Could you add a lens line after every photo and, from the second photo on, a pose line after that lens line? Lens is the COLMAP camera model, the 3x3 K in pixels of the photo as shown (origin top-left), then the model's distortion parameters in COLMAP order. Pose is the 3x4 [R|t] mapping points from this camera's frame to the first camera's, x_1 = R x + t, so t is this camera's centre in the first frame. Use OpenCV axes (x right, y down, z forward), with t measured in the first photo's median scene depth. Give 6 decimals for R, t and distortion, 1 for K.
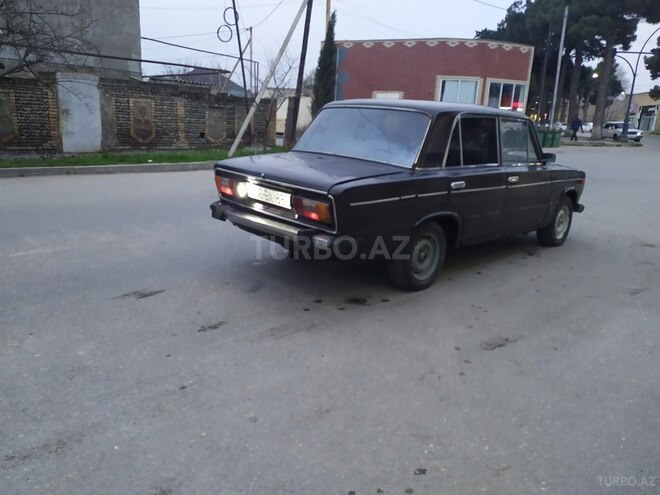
lens RADIAL K [[494.2, 0, 320.1], [0, 494.2, 244.1], [0, 0, 1]] dist [0.077694, -0.063065]
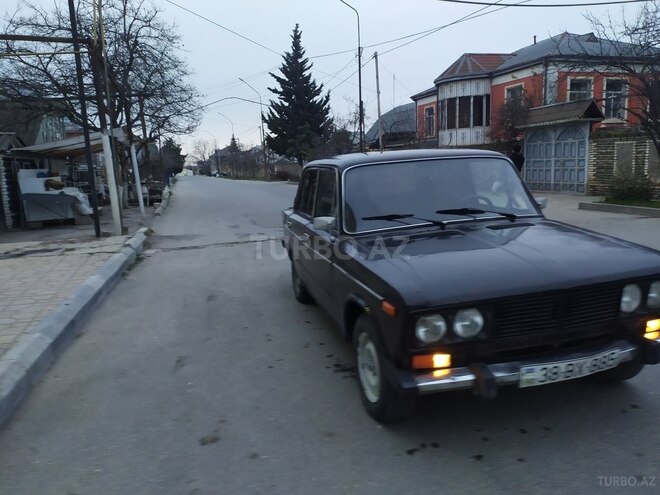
lens RADIAL K [[503.0, 0, 344.2], [0, 503.0, 246.1], [0, 0, 1]] dist [0.071253, -0.071531]
pose [[-0.477415, 0.120369, -0.870394, 0.333171], [-0.191611, 0.952472, 0.236819, -0.099054], [0.857531, 0.279838, -0.431660, 0.422703]]
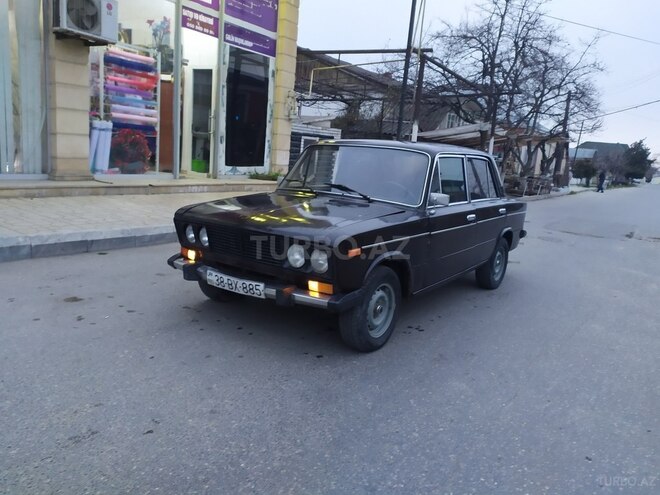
lens RADIAL K [[496.6, 0, 334.6], [0, 496.6, 245.1], [0, 0, 1]] dist [0.070721, -0.070872]
pose [[-0.974802, -0.089177, -0.204472, 0.172791], [-0.167308, 0.898546, 0.405739, -0.151411], [0.147545, 0.429725, -0.890824, 0.618873]]
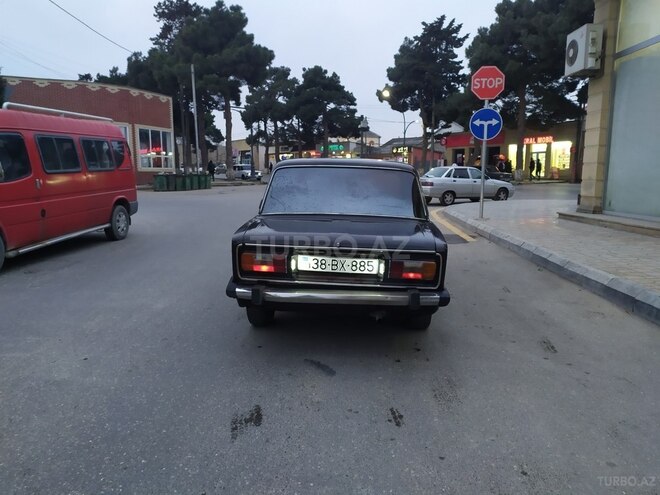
lens RADIAL K [[492.2, 0, 330.0], [0, 492.2, 247.5], [0, 0, 1]] dist [0.063847, -0.058955]
pose [[0.724828, -0.141445, 0.674253, -0.174486], [0.190619, 0.981664, 0.001016, -0.031766], [-0.662033, 0.127789, 0.738500, 0.076725]]
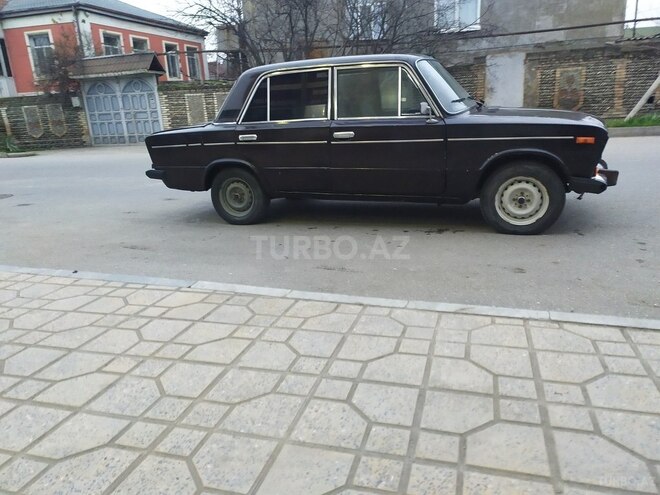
lens RADIAL K [[492.2, 0, 330.0], [0, 492.2, 247.5], [0, 0, 1]] dist [0.063847, -0.058955]
pose [[0.438127, 0.187232, -0.879198, 0.355901], [-0.143861, 0.980066, 0.137023, -0.013459], [0.887327, 0.066448, 0.456328, 0.166913]]
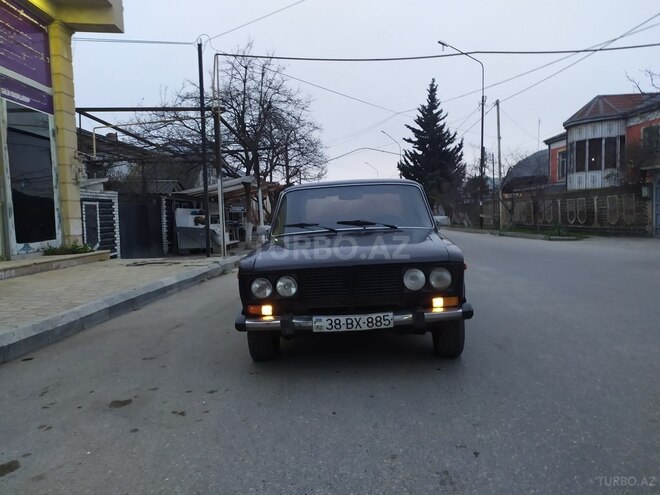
lens RADIAL K [[496.6, 0, 334.6], [0, 496.6, 245.1], [0, 0, 1]] dist [0.070721, -0.070872]
pose [[-0.726687, 0.021127, -0.686644, 0.322614], [-0.165265, 0.964796, 0.204587, -0.115270], [0.666794, 0.262149, -0.697613, 0.561649]]
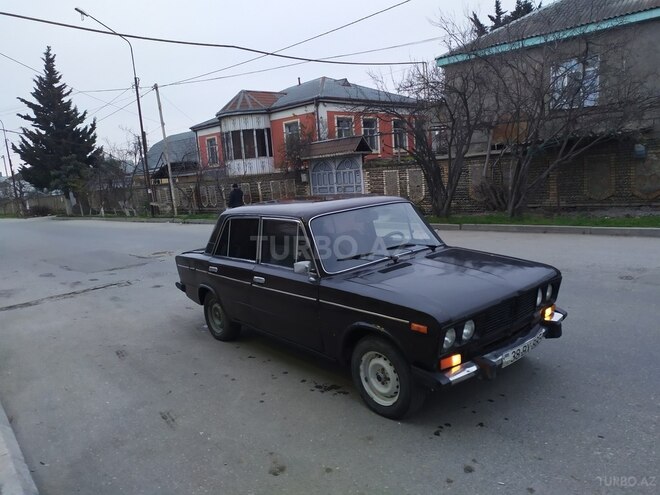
lens RADIAL K [[486.6, 0, 334.1], [0, 486.6, 247.1], [0, 0, 1]] dist [0.083505, -0.079745]
pose [[-0.059451, 0.109801, -0.992174, 0.390172], [-0.167010, 0.978829, 0.118331, -0.097102], [0.984161, 0.172738, -0.039855, 0.342121]]
